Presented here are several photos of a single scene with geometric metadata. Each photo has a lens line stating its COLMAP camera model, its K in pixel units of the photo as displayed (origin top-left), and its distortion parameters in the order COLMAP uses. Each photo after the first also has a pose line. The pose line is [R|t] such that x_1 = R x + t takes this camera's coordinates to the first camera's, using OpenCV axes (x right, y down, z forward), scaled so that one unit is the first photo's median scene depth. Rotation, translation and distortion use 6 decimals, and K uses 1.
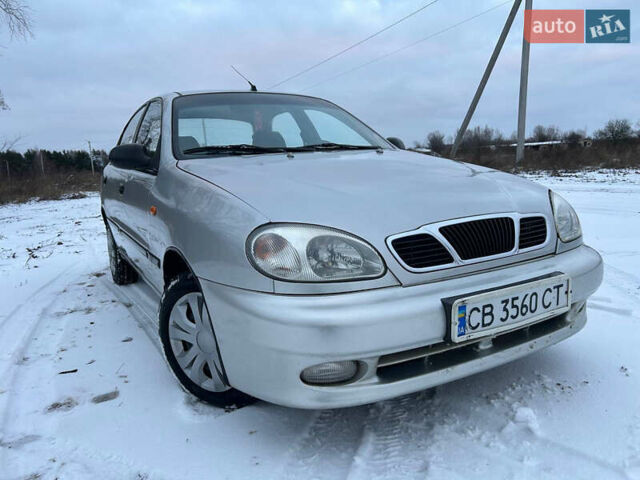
lens RADIAL K [[488.8, 0, 320.0], [0, 488.8, 240.0], [0, 0, 1]] dist [0.005808, -0.003032]
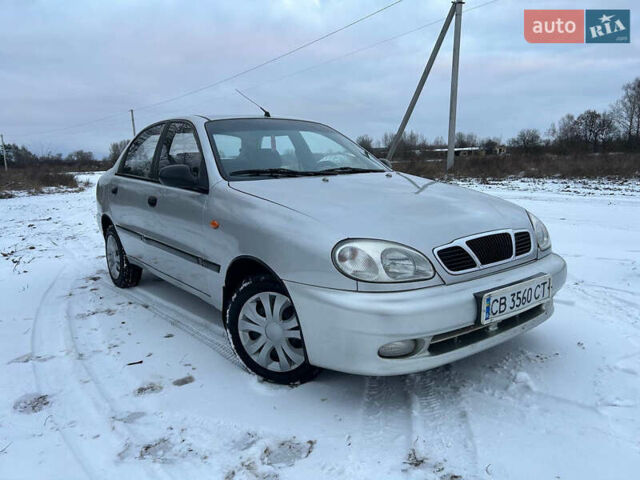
lens RADIAL K [[485.1, 0, 320.0], [0, 485.1, 240.0], [0, 0, 1]] dist [0.011306, 0.000474]
pose [[0.990055, -0.001048, 0.140674, -0.340219], [0.001187, 0.999999, -0.000903, -0.027947], [-0.140673, 0.001061, 0.990055, -0.277097]]
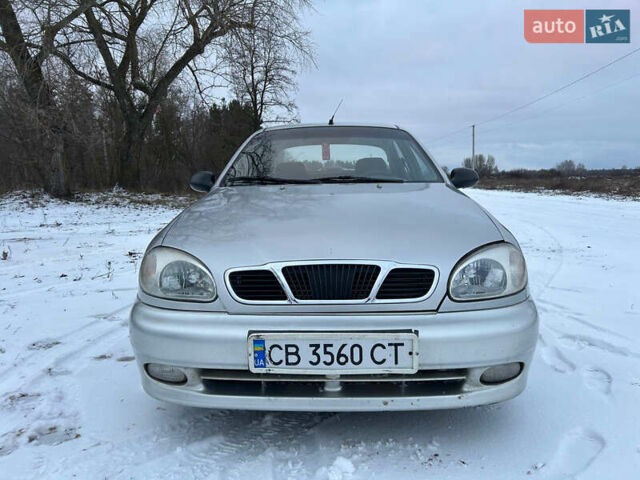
lens RADIAL K [[485.1, 0, 320.0], [0, 485.1, 240.0], [0, 0, 1]] dist [0.011306, 0.000474]
pose [[0.856644, 0.099661, -0.506190, 0.832054], [-0.110228, 0.993864, 0.009133, -0.100601], [0.503995, 0.047972, 0.862374, 0.105807]]
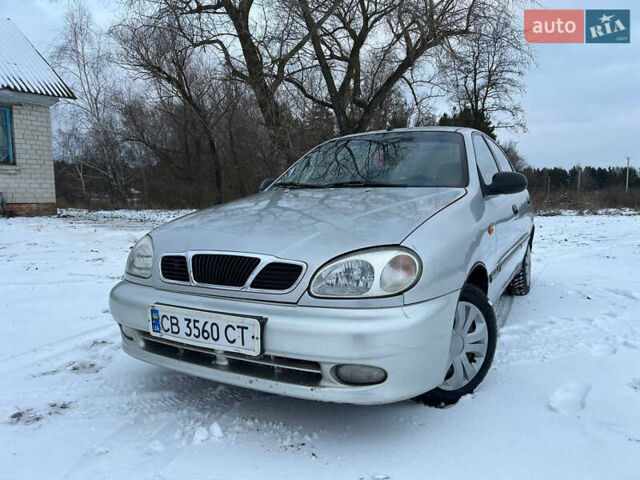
lens RADIAL K [[485.8, 0, 320.0], [0, 485.8, 240.0], [0, 0, 1]] dist [0.034755, 0.000296]
pose [[0.525857, 0.126516, -0.841111, 1.468541], [-0.154325, 0.986655, 0.051925, -0.177017], [0.836456, 0.102499, 0.538364, 0.562039]]
